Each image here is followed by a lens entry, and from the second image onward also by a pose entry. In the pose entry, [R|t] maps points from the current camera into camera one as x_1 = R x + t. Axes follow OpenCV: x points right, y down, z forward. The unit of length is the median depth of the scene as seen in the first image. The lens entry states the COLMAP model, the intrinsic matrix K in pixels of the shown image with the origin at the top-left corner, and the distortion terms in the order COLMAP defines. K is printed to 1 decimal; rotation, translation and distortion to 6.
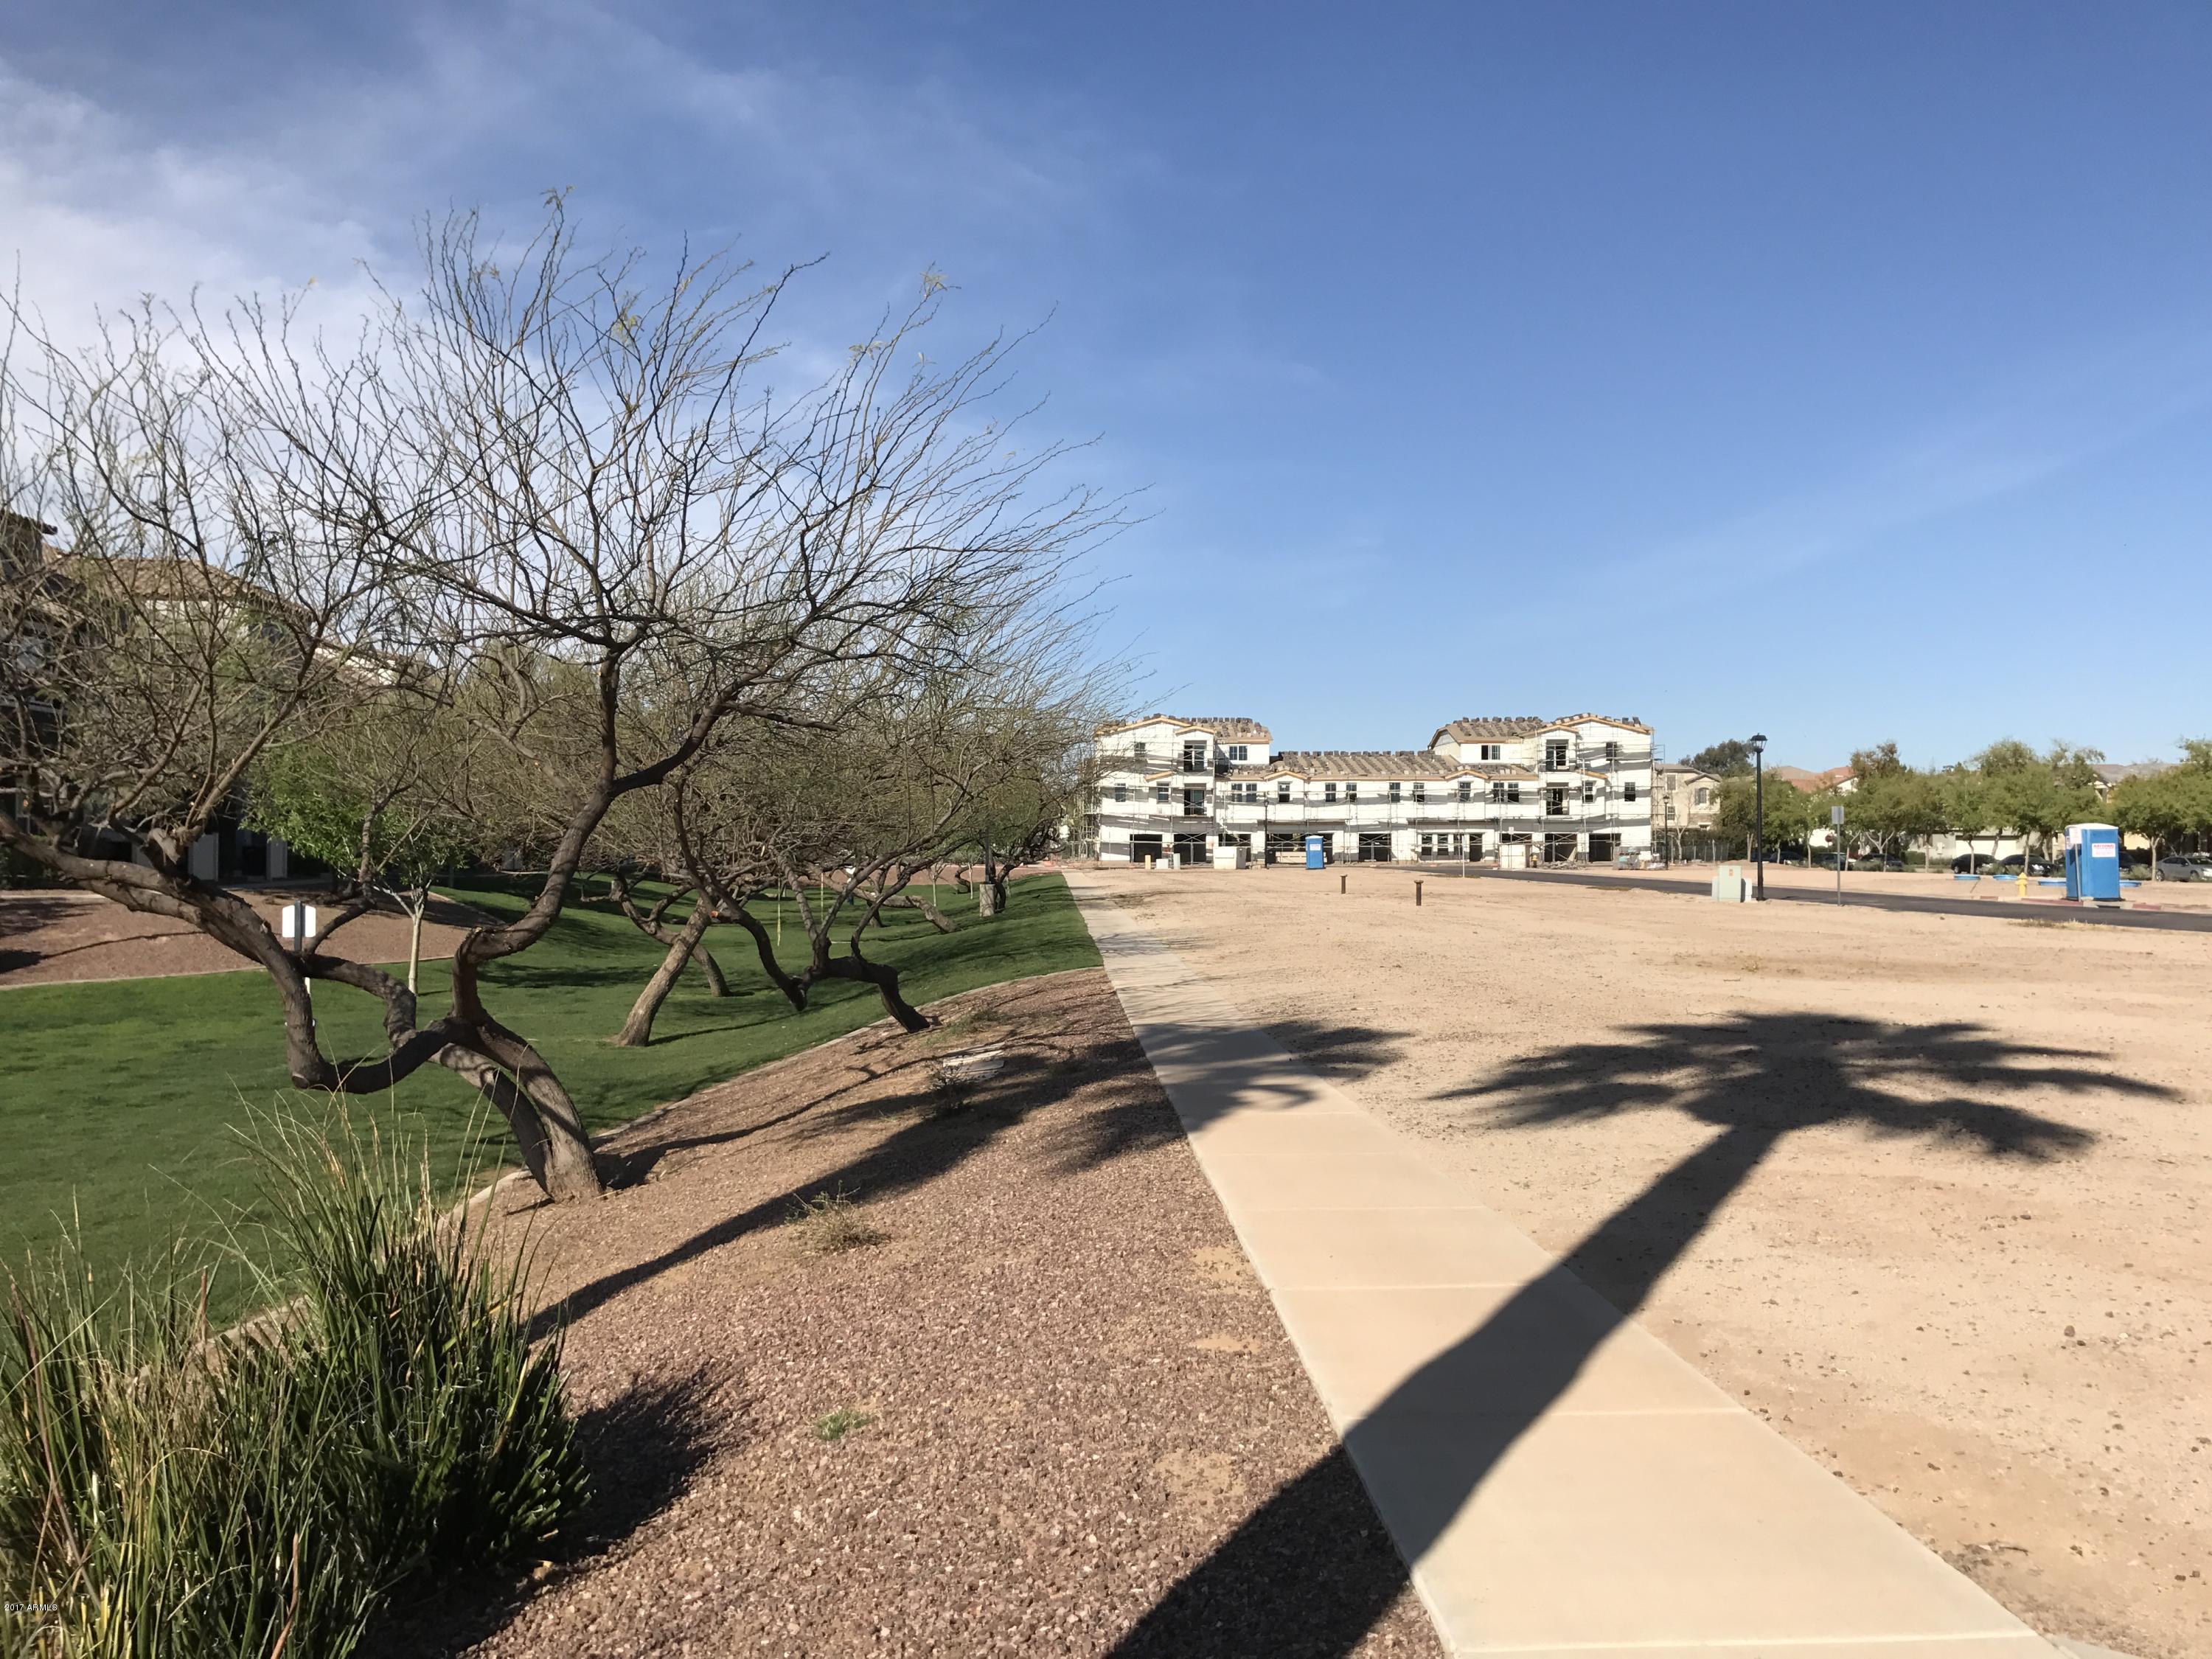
lens RADIAL K [[1792.3, 0, 1093.0], [0, 1792.3, 835.3], [0, 0, 1]] dist [0.036145, -0.022023]
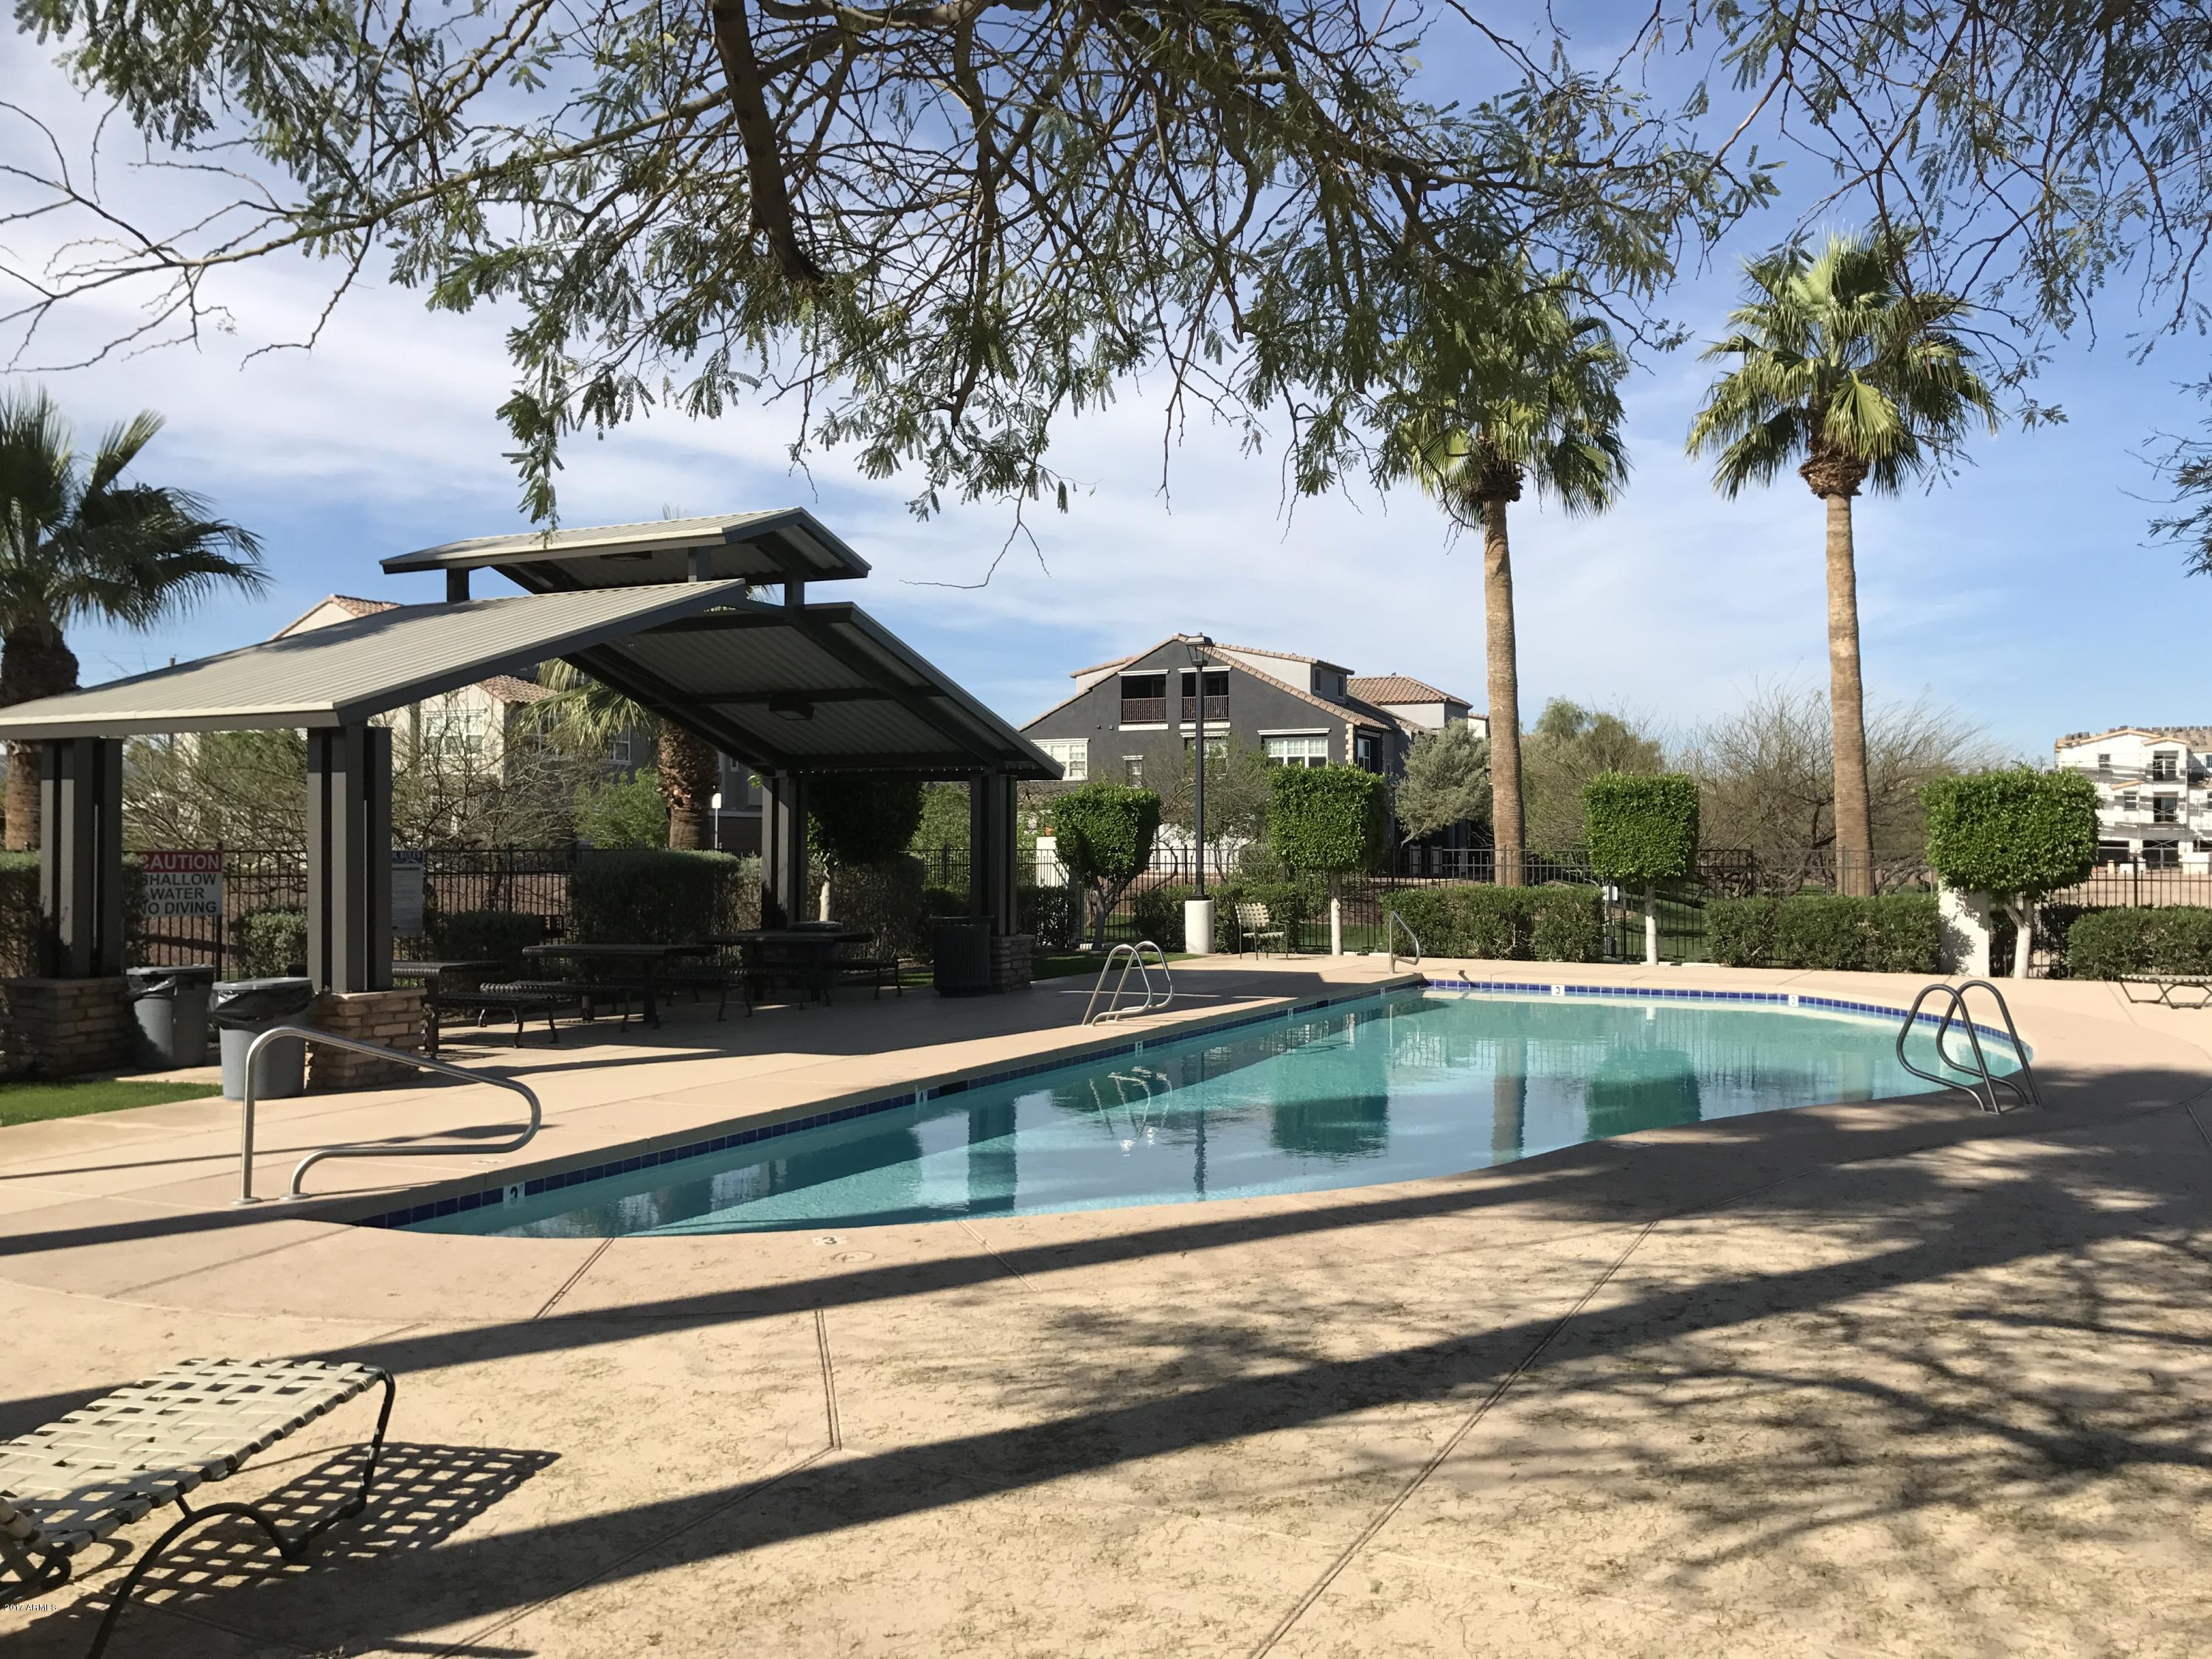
lens RADIAL K [[1792.3, 0, 1097.2], [0, 1792.3, 812.8], [0, 0, 1]] dist [0.036145, -0.022023]
pose [[0.881448, -0.005554, -0.472249, 0.005861], [0.000563, 0.999942, -0.010710, -0.005716], [0.472281, 0.009174, 0.881400, -0.228021]]
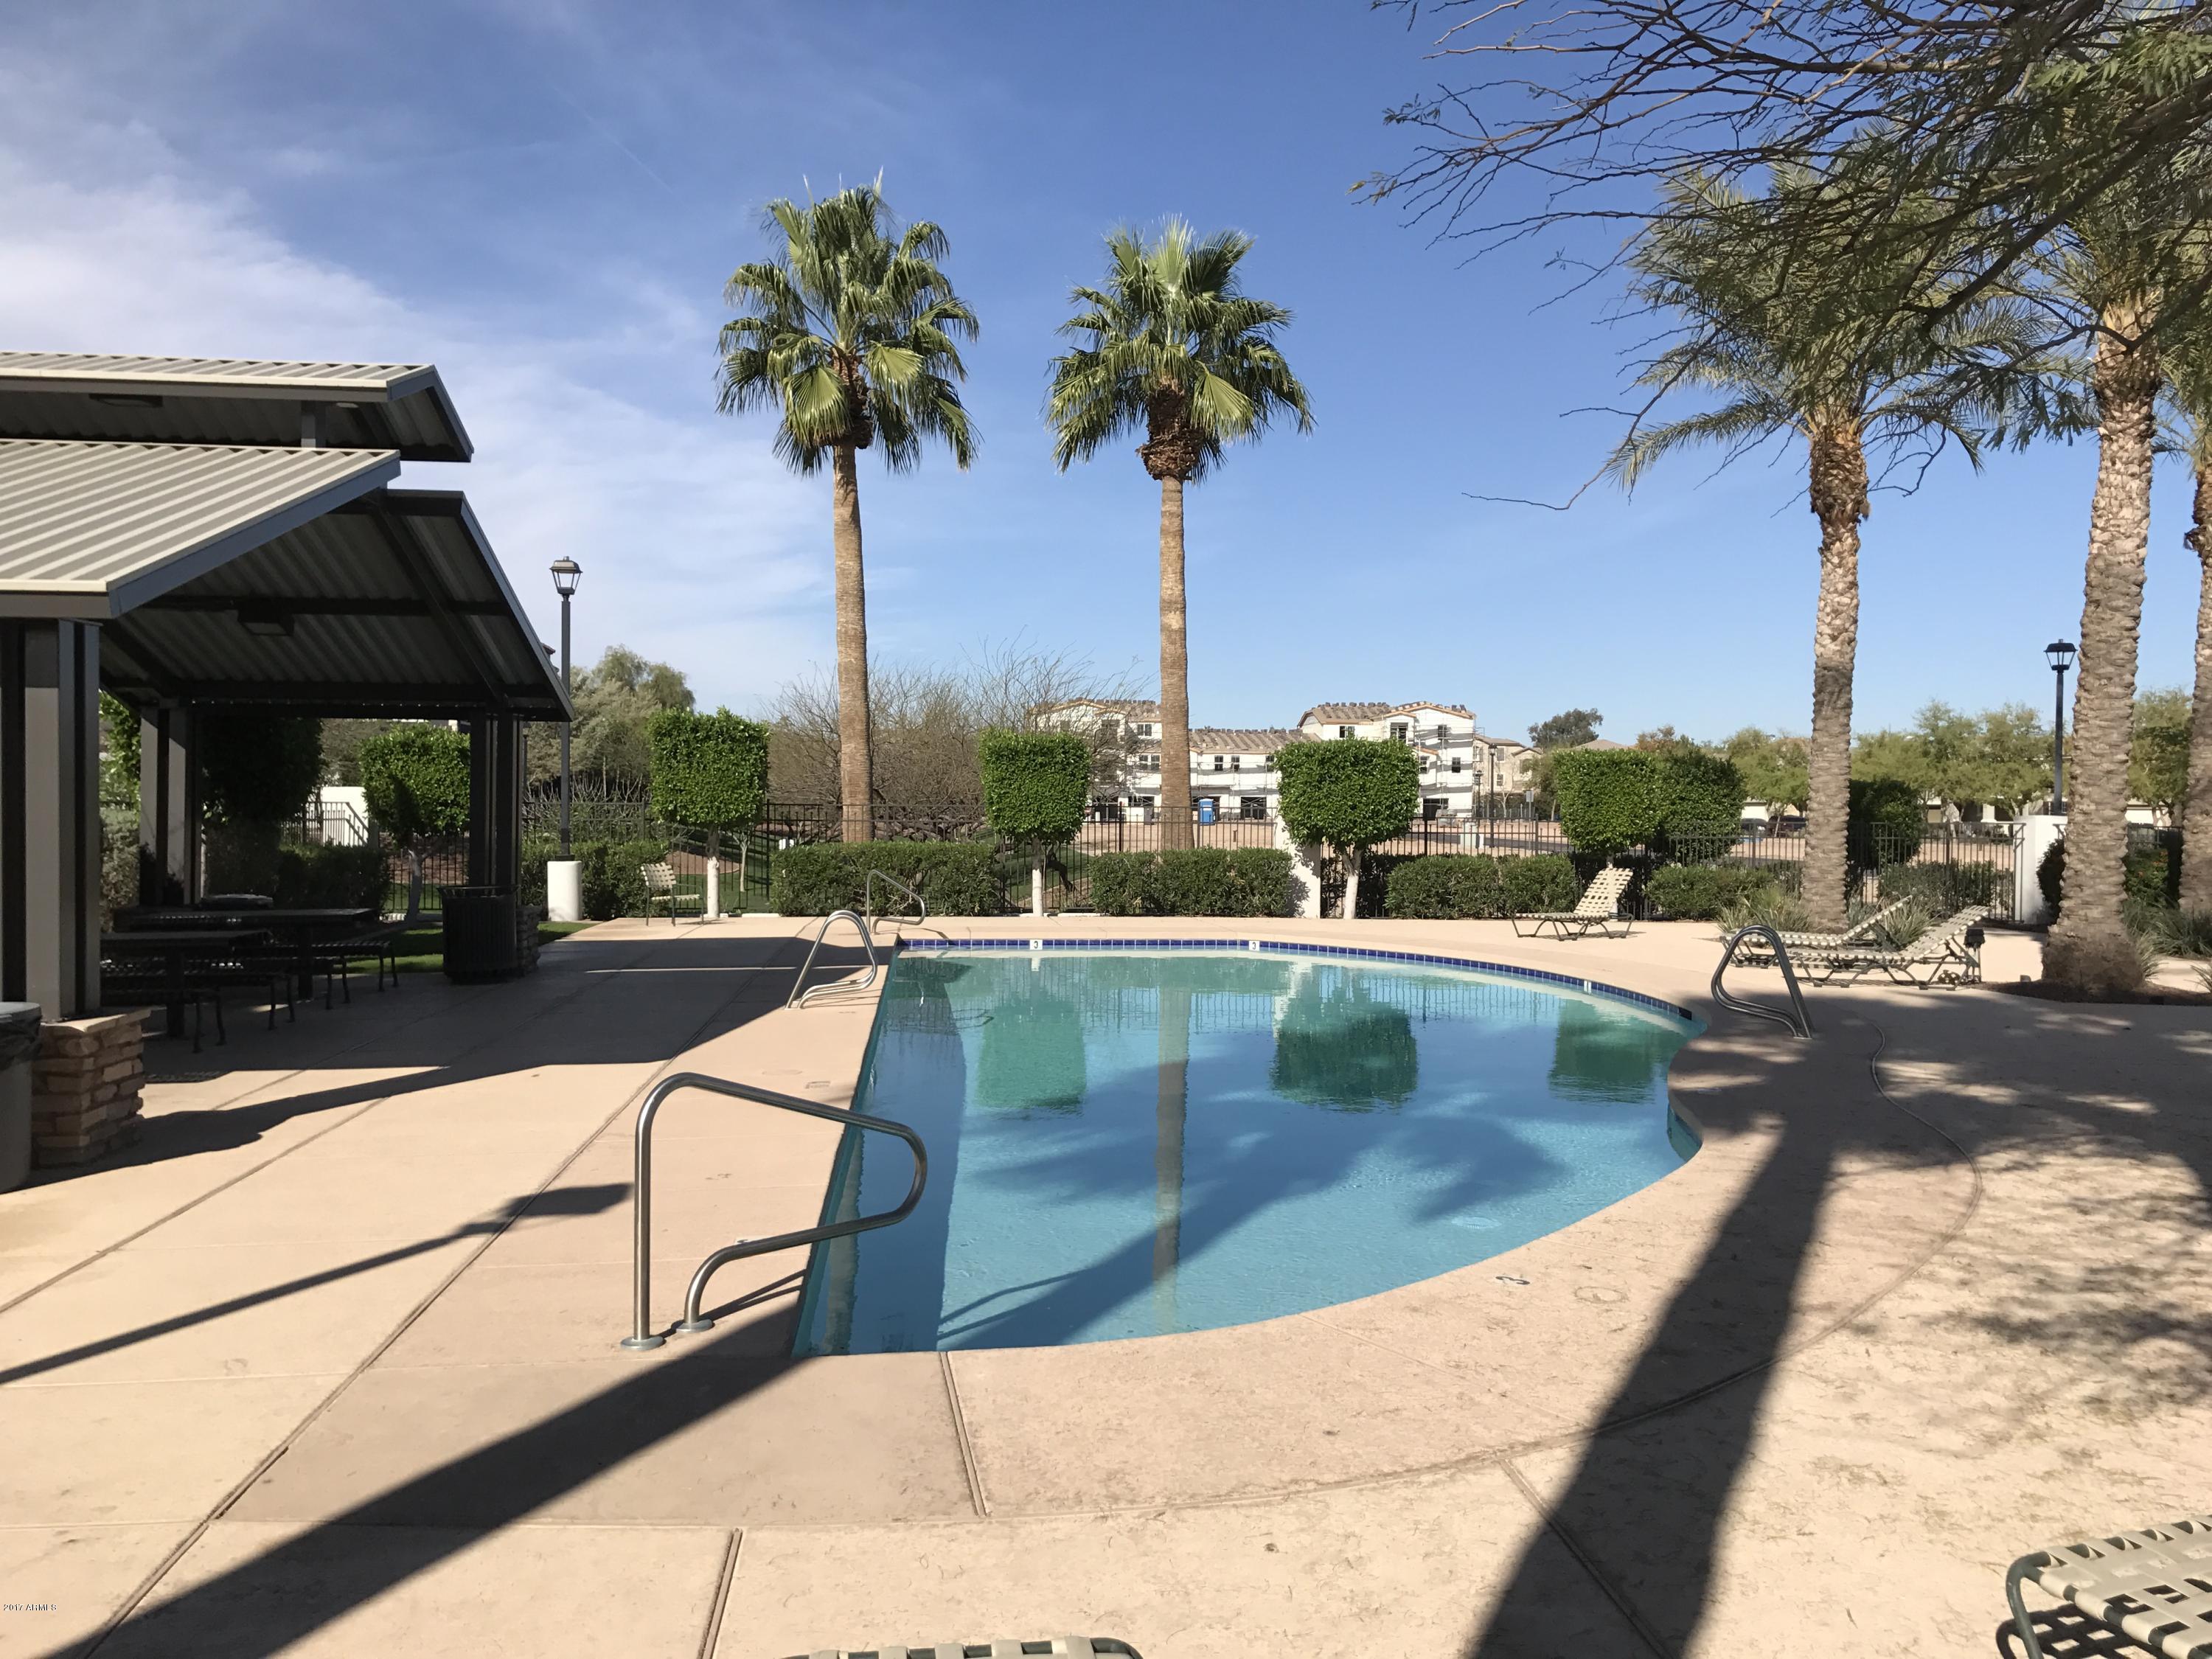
lens RADIAL K [[1792.3, 0, 1105.9], [0, 1792.3, 828.0], [0, 0, 1]] dist [0.036145, -0.022023]
pose [[0.997335, 0.007715, 0.072547, -0.034398], [-0.009332, 0.999715, 0.021975, -0.005736], [-0.072356, -0.022593, 0.997123, -0.228367]]
